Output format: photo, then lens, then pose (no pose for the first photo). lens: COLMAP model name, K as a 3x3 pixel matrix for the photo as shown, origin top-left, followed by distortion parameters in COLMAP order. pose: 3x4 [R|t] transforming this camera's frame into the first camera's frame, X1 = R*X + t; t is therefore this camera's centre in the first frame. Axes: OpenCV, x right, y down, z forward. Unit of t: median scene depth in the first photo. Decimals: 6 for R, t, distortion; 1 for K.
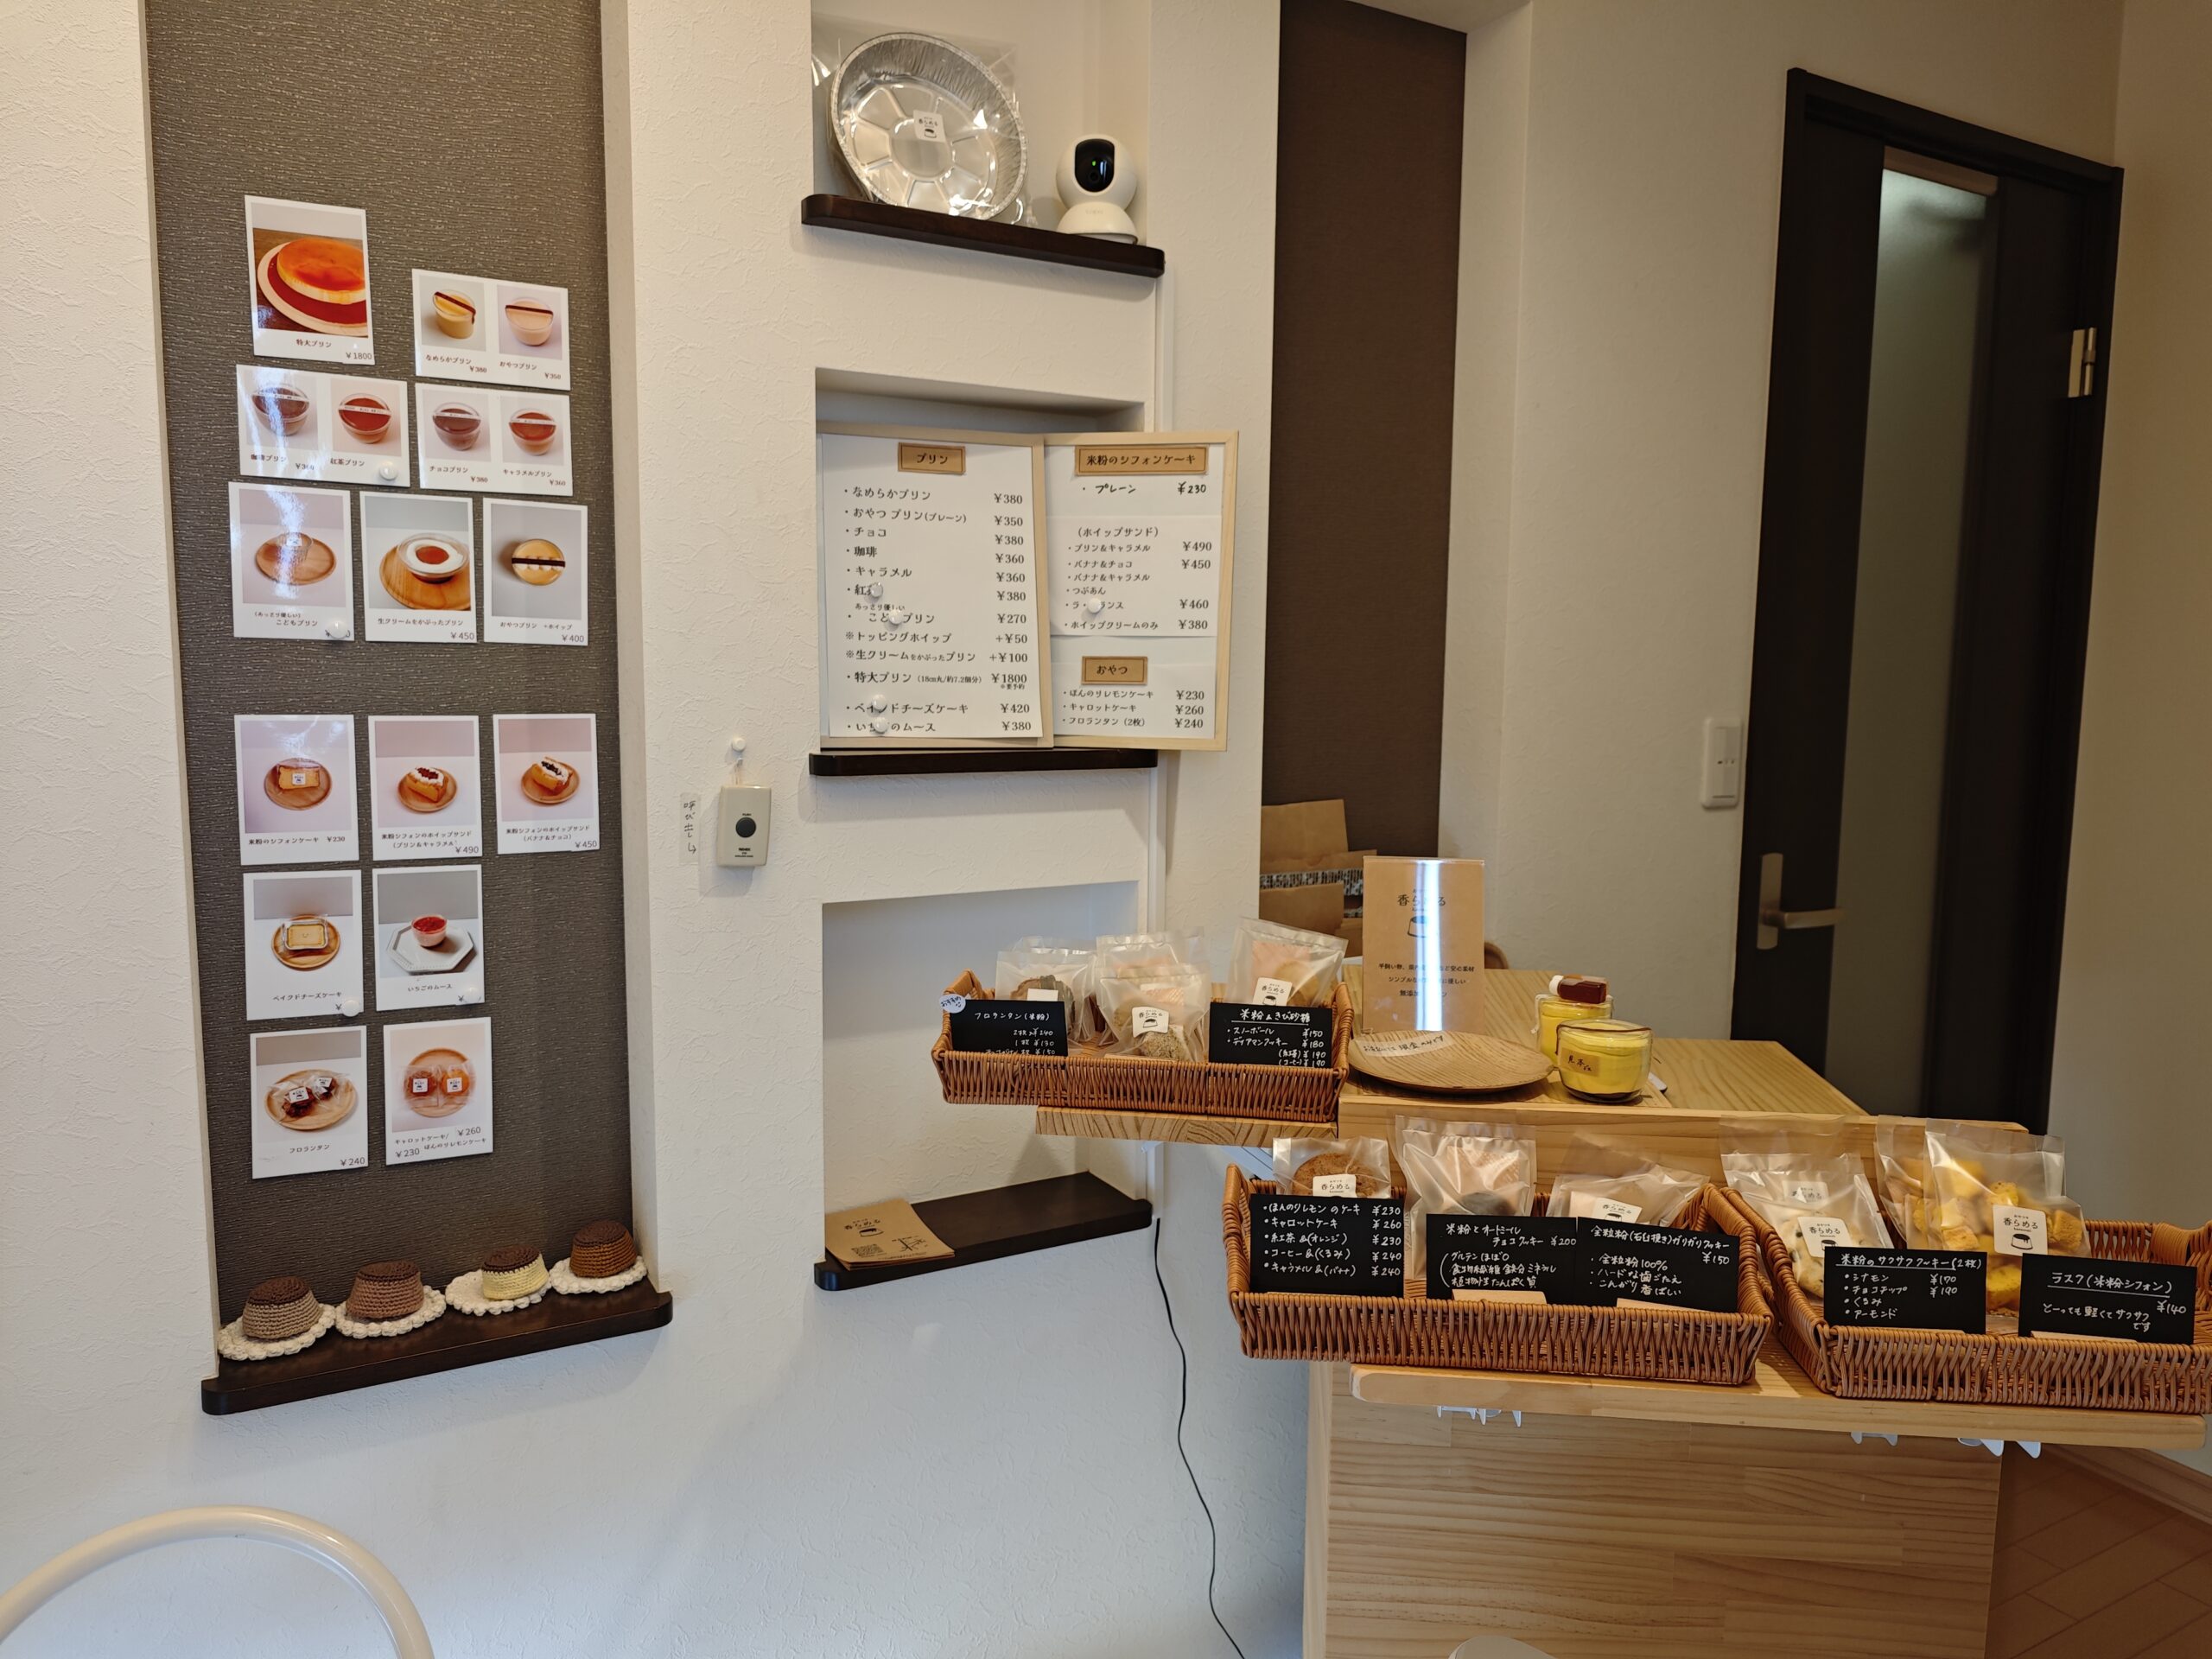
lens RADIAL K [[1514.8, 0, 1135.8], [0, 1514.8, 854.9], [0, 0, 1]] dist [0.036239, -0.025428]
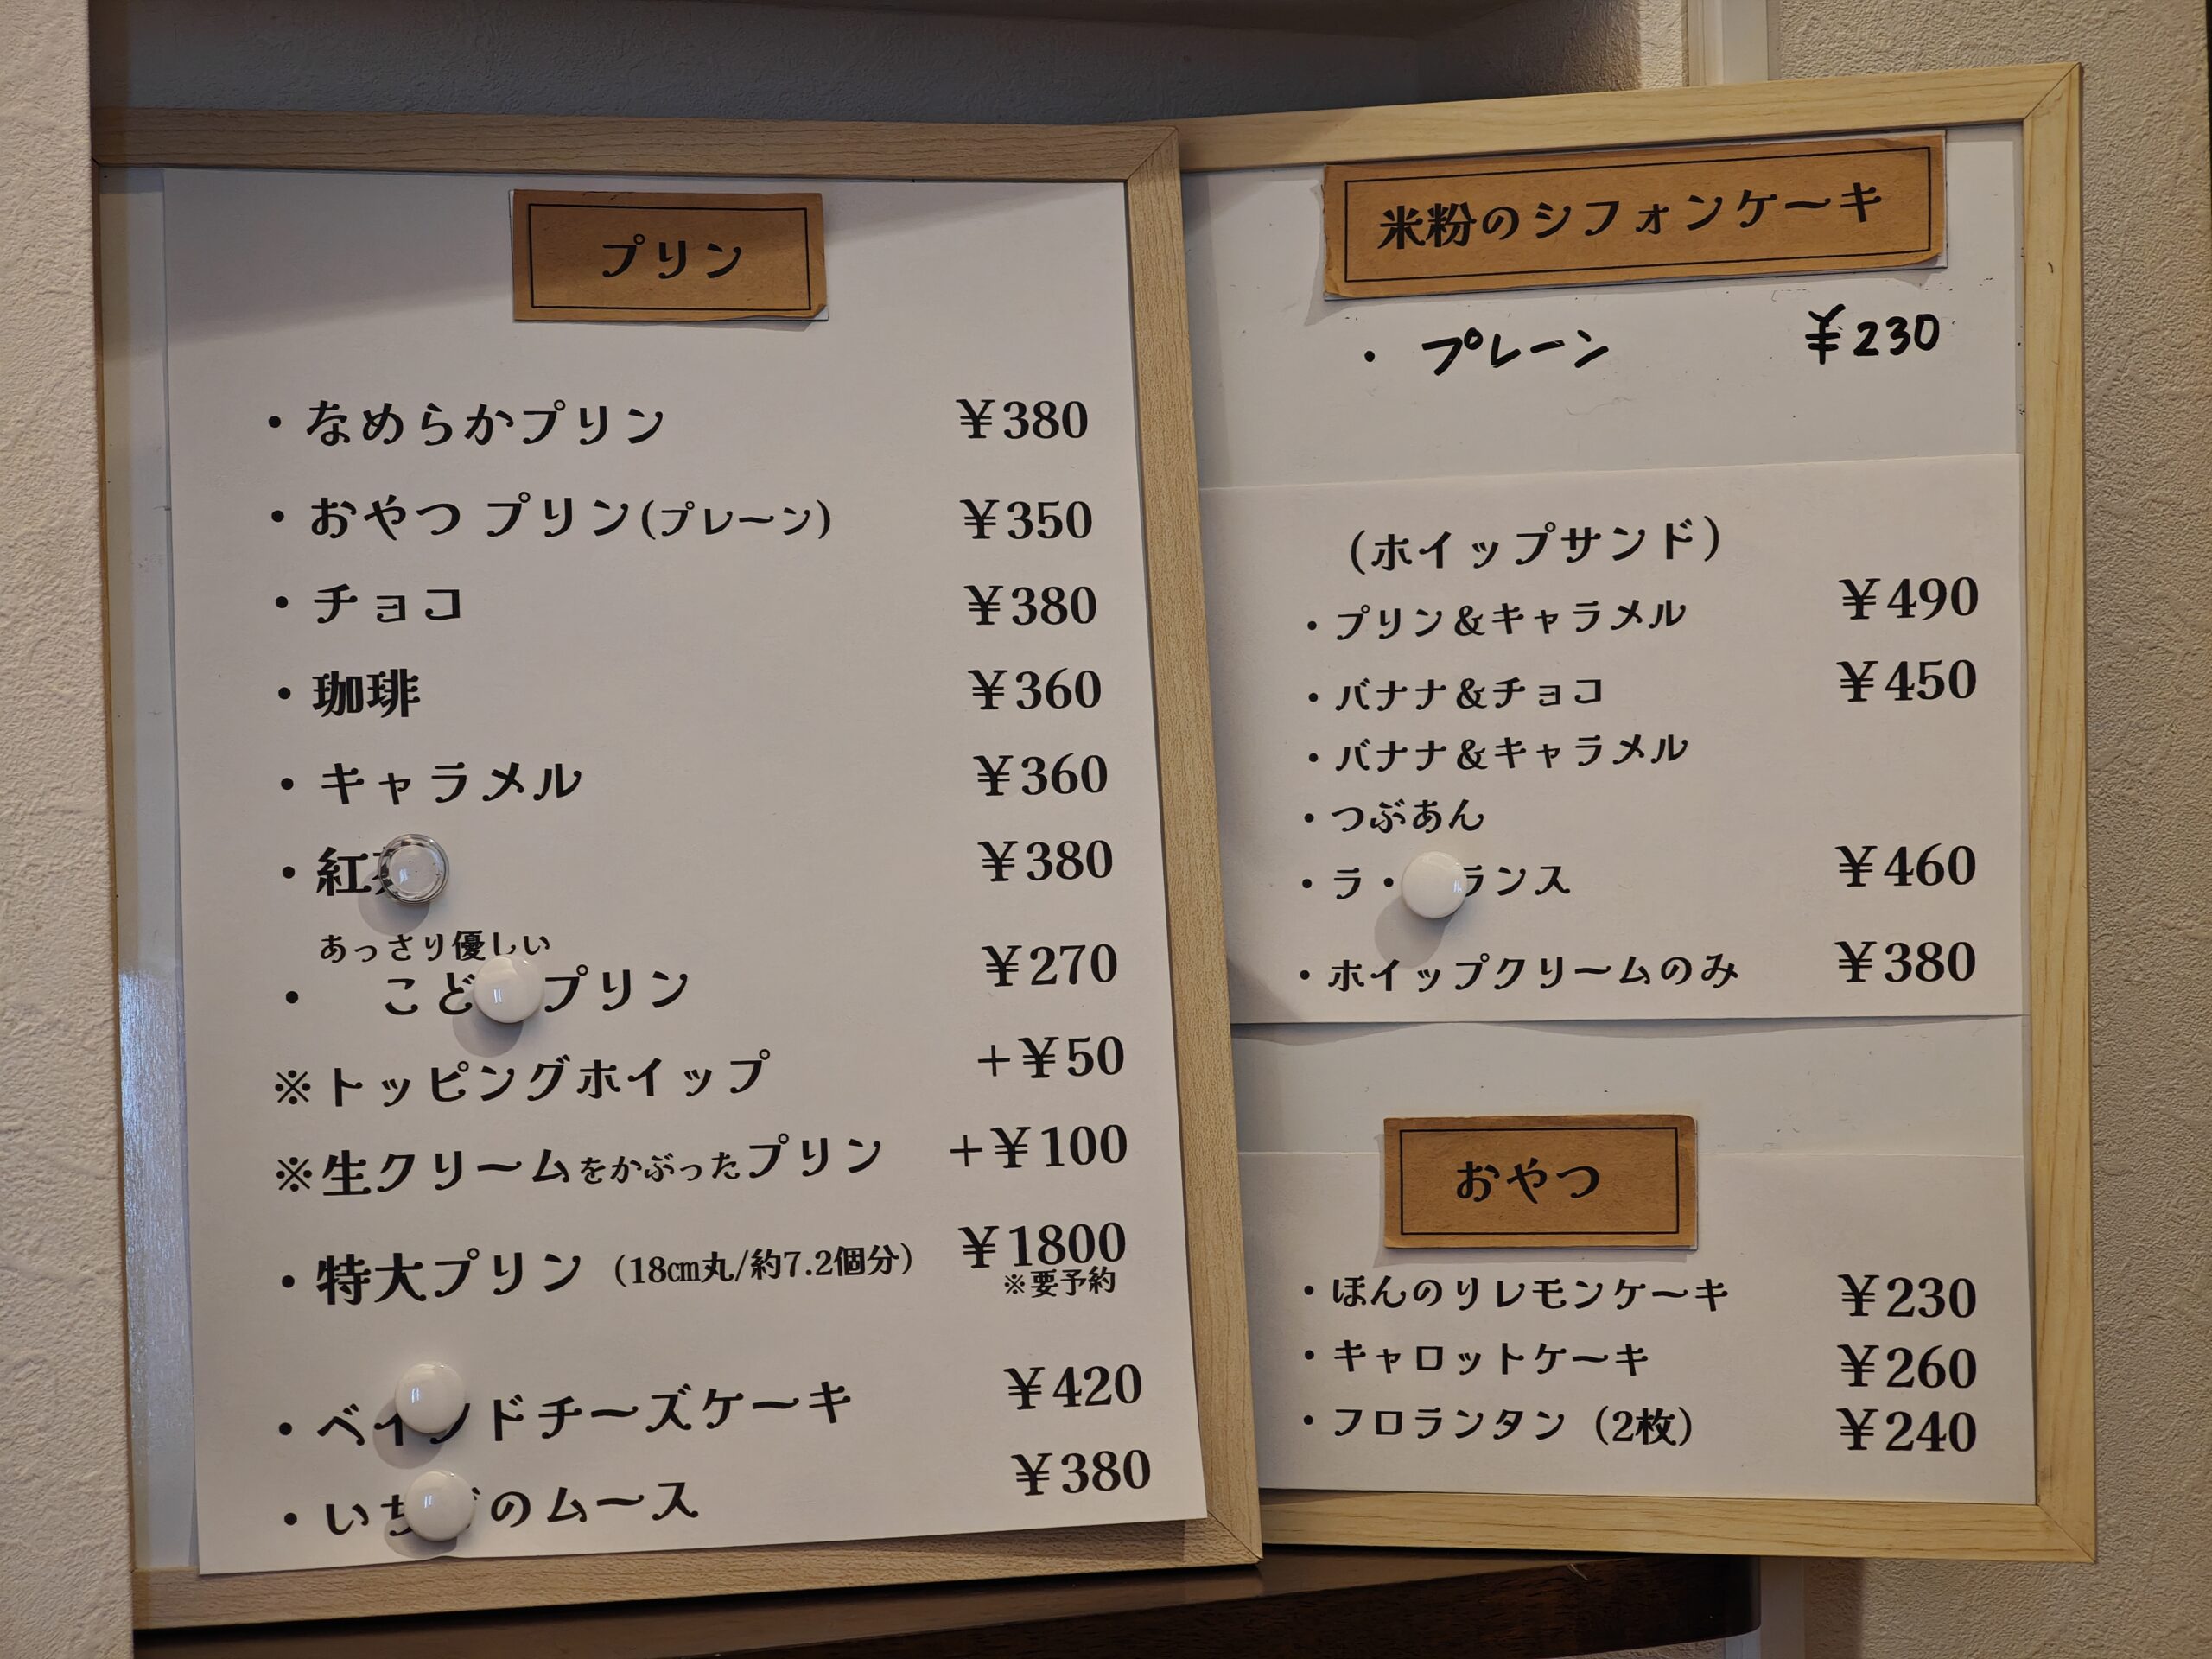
lens RADIAL K [[4422.0, 0, 1102.4], [0, 4422.0, 810.4], [0, 0, 1]] dist [0.058610, 0.000000]
pose [[0.994901, -0.035002, -0.094592, -0.014482], [0.023798, 0.992837, -0.117087, -0.103033], [0.098012, 0.114238, 0.988607, 0.375139]]
